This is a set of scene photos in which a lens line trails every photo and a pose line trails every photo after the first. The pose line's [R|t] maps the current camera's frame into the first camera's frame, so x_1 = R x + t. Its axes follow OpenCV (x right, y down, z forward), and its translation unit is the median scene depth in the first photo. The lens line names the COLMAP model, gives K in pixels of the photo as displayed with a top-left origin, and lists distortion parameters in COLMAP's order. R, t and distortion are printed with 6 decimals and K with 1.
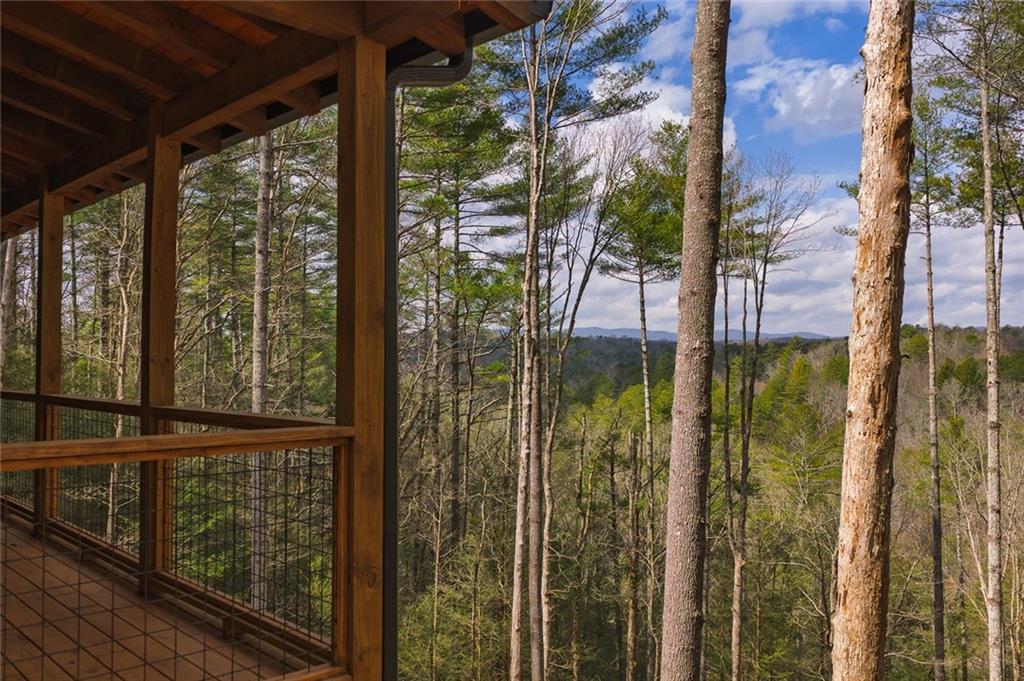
lens RADIAL K [[851.6, 0, 513.8], [0, 851.6, 343.5], [0, 0, 1]] dist [0.004388, -0.000203]
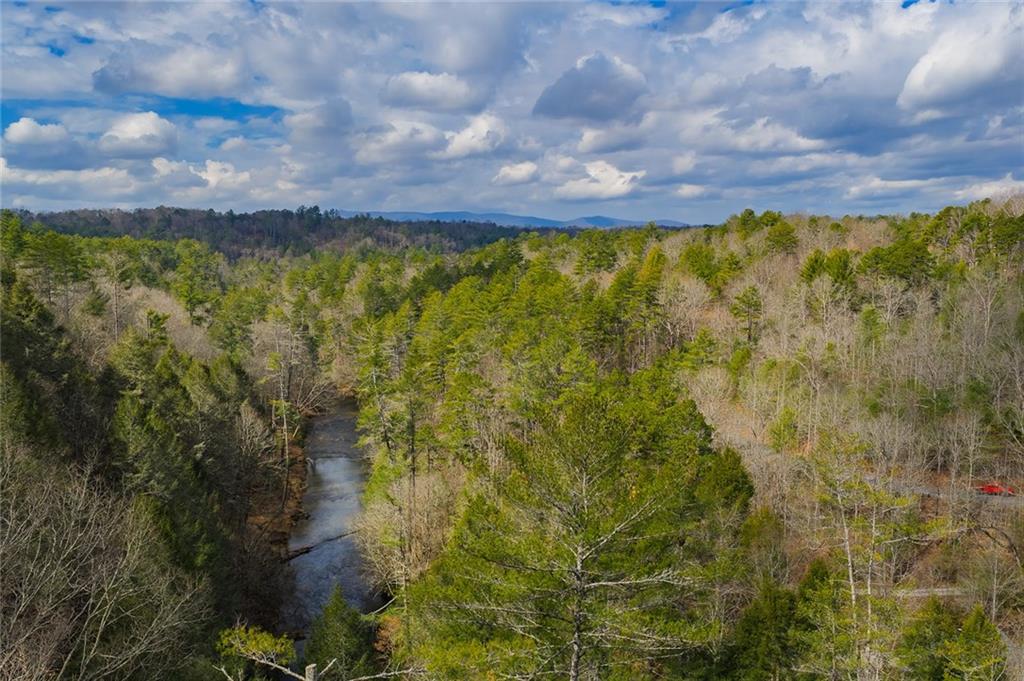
lens RADIAL K [[851.6, 0, 511.5], [0, 851.6, 338.9], [0, 0, 1]] dist [0.004388, -0.000203]
pose [[0.988453, -0.005153, 0.151441, 0.068634], [-0.014387, 0.991715, 0.127646, 0.001619], [-0.150844, -0.128351, 0.980190, 0.179659]]
